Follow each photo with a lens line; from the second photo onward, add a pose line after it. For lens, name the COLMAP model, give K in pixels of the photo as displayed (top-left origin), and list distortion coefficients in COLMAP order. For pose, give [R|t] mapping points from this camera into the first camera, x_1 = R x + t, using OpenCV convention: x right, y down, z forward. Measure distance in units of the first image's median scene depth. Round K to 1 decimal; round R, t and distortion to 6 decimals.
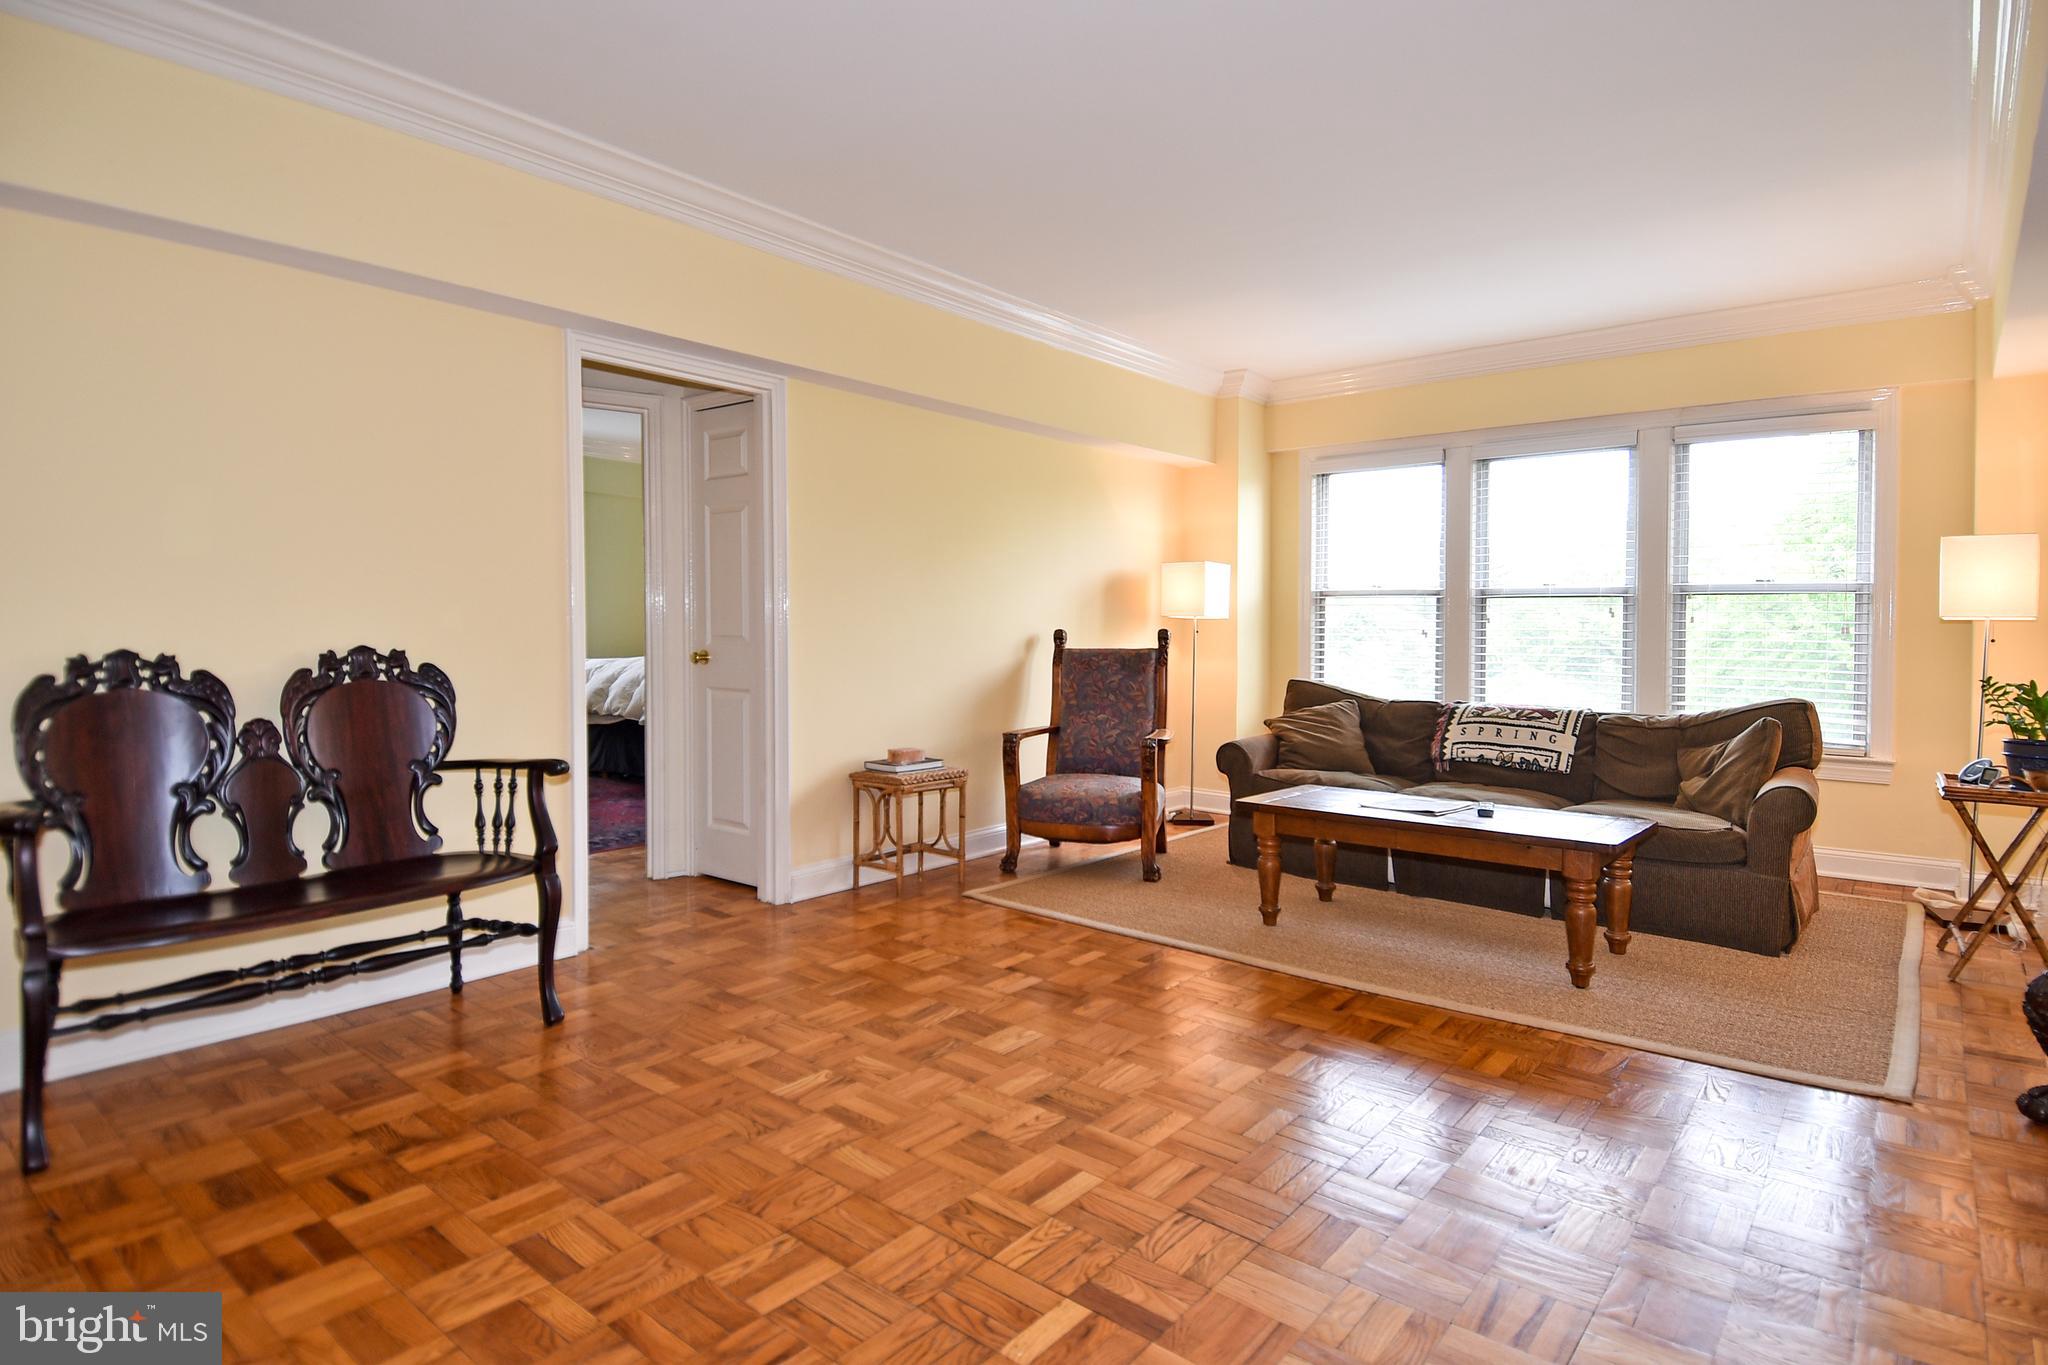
lens RADIAL K [[1088.0, 0, 1062.5], [0, 1088.0, 638.9], [0, 0, 1]] dist [0.031108, -0.031851]
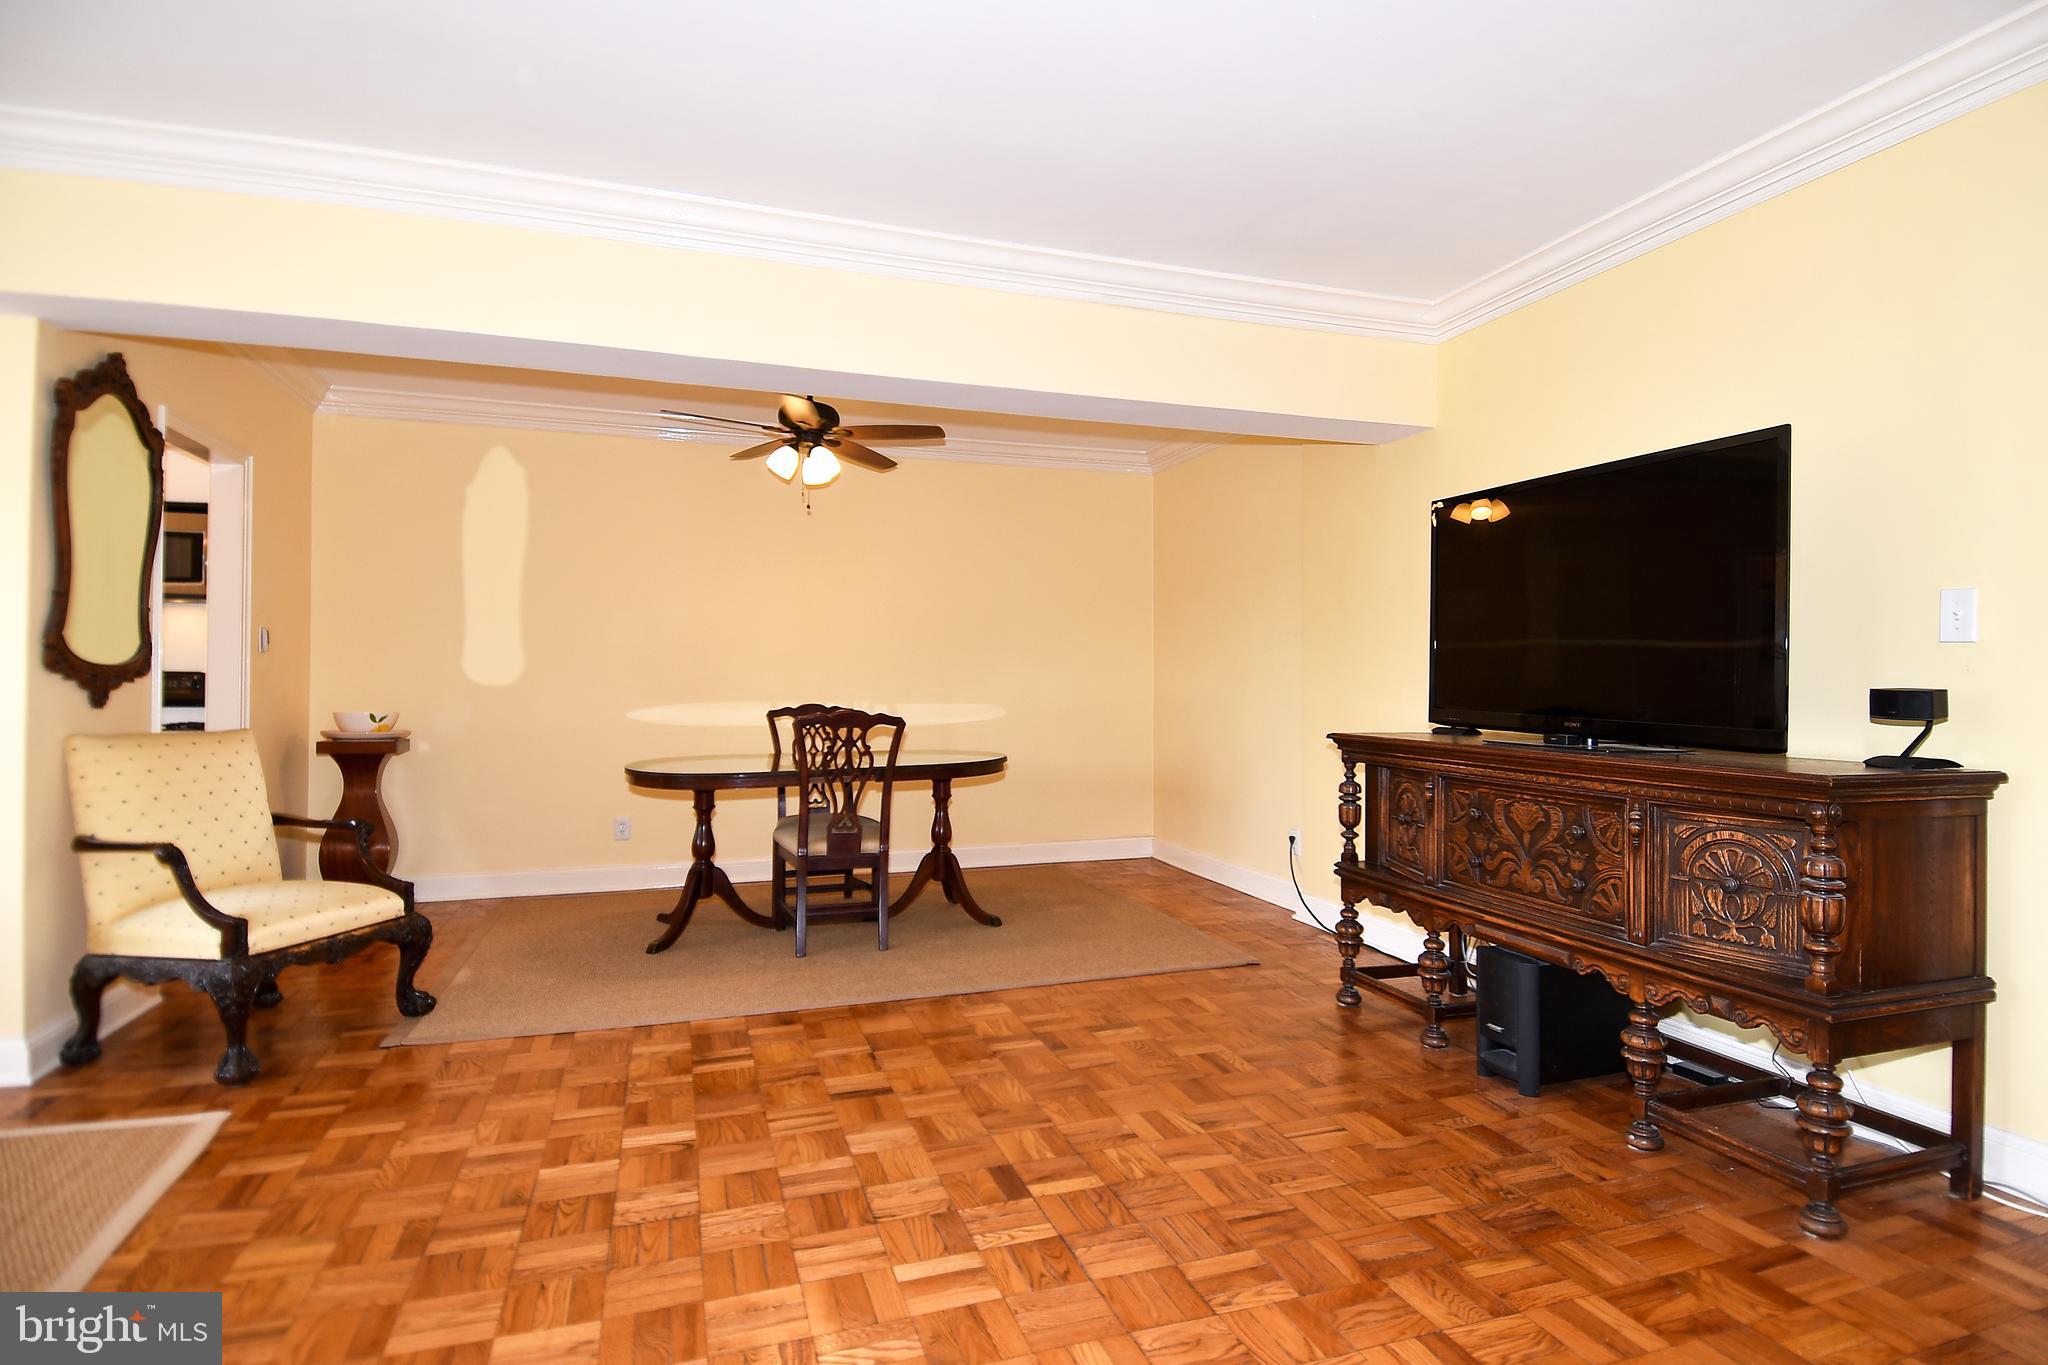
lens RADIAL K [[1088.0, 0, 1072.6], [0, 1088.0, 683.1], [0, 0, 1]] dist [0.031108, -0.031851]
pose [[-0.854399, -0.013825, 0.519433, -0.350005], [-0.005049, 0.999820, 0.018306, -0.020764], [-0.519593, 0.013018, -0.854315, 1.030621]]
